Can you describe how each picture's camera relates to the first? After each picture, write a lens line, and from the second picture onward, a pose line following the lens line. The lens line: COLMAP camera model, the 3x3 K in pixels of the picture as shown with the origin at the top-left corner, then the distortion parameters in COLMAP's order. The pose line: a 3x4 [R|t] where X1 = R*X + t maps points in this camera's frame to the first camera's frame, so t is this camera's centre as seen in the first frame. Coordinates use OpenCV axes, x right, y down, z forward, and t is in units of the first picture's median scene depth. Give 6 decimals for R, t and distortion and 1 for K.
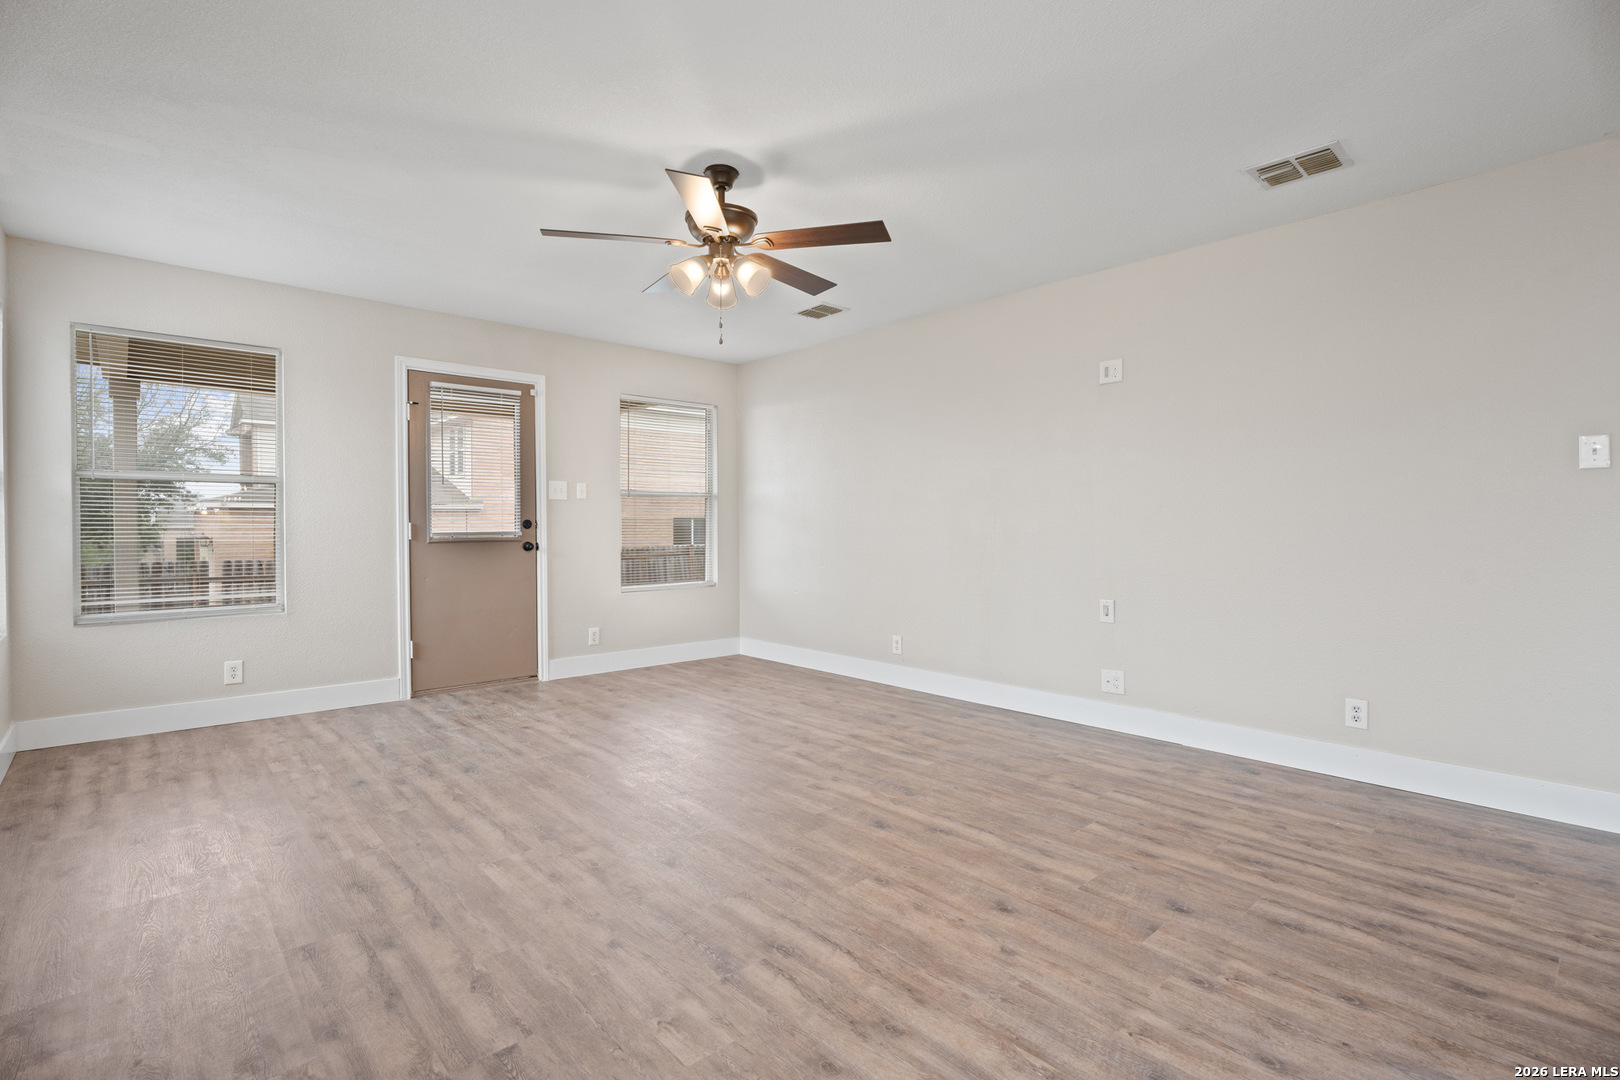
lens RADIAL K [[776.9, 0, 812.3], [0, 776.9, 537.6], [0, 0, 1]] dist [-0.009536, -0.000438]
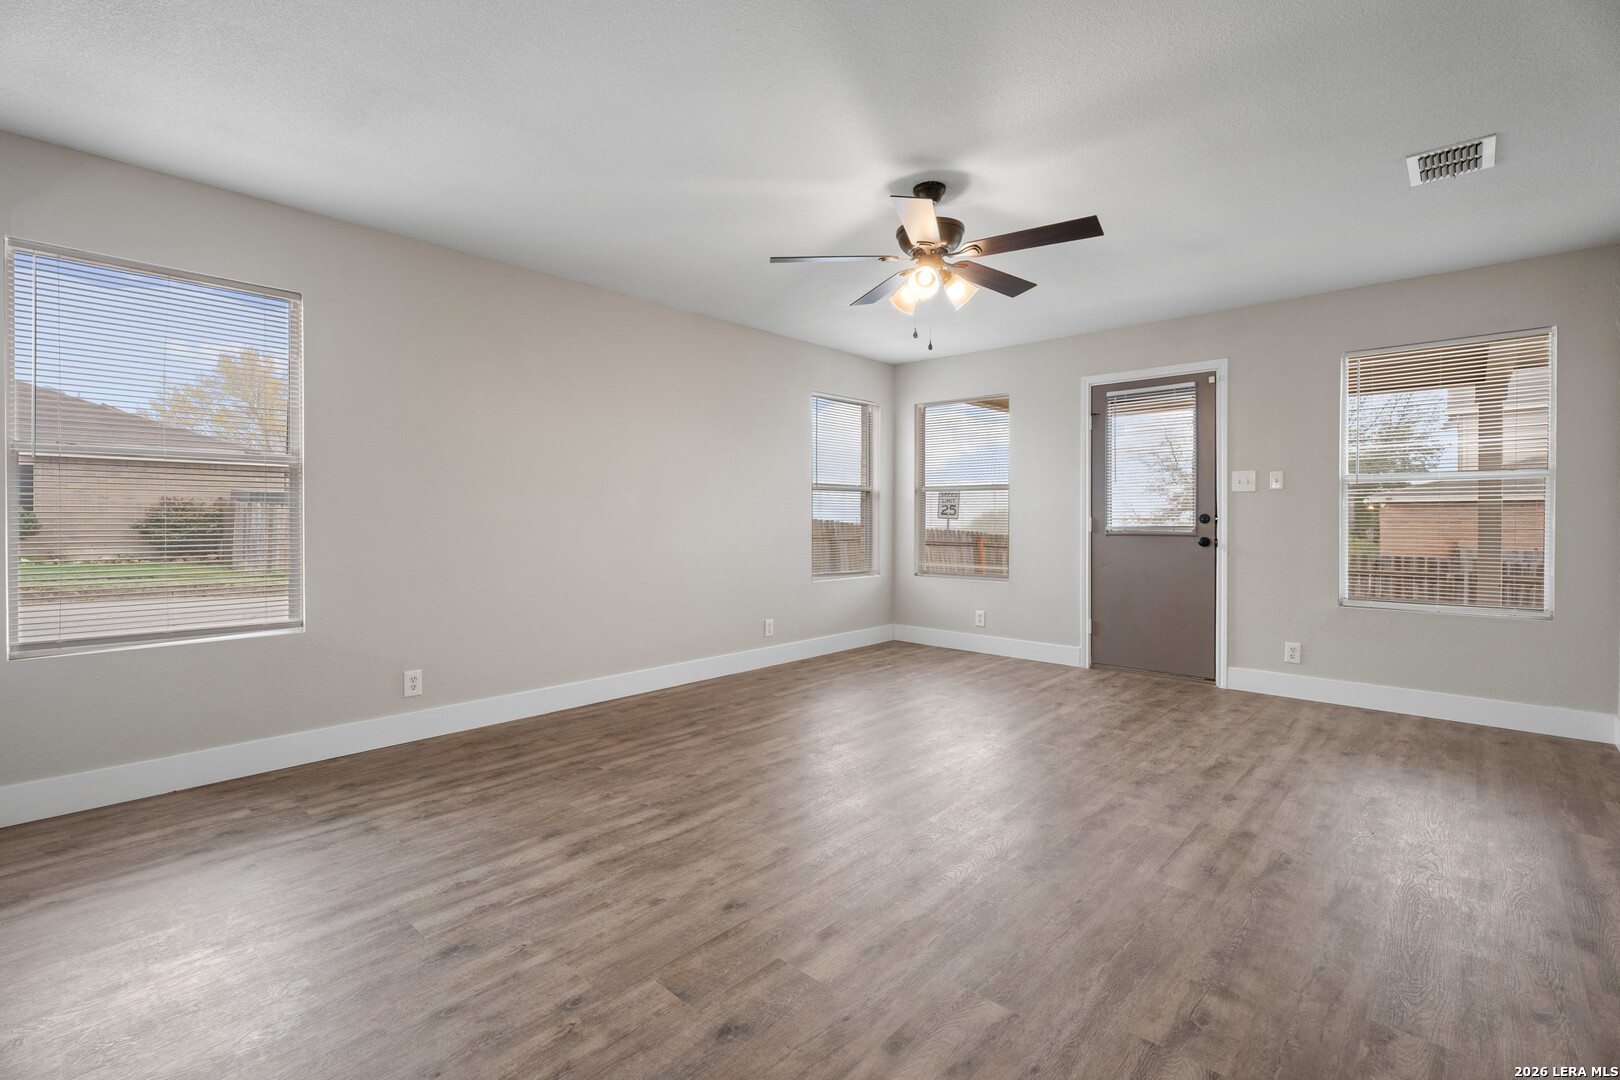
lens RADIAL K [[712.8, 0, 762.4], [0, 712.8, 524.2], [0, 0, 1]] dist [-0.002416, -0.000545]
pose [[0.060789, 0.010307, -0.998097, 0.840261], [-0.019884, 0.999761, 0.009113, -0.013701], [0.997953, 0.019293, 0.060980, 0.709463]]
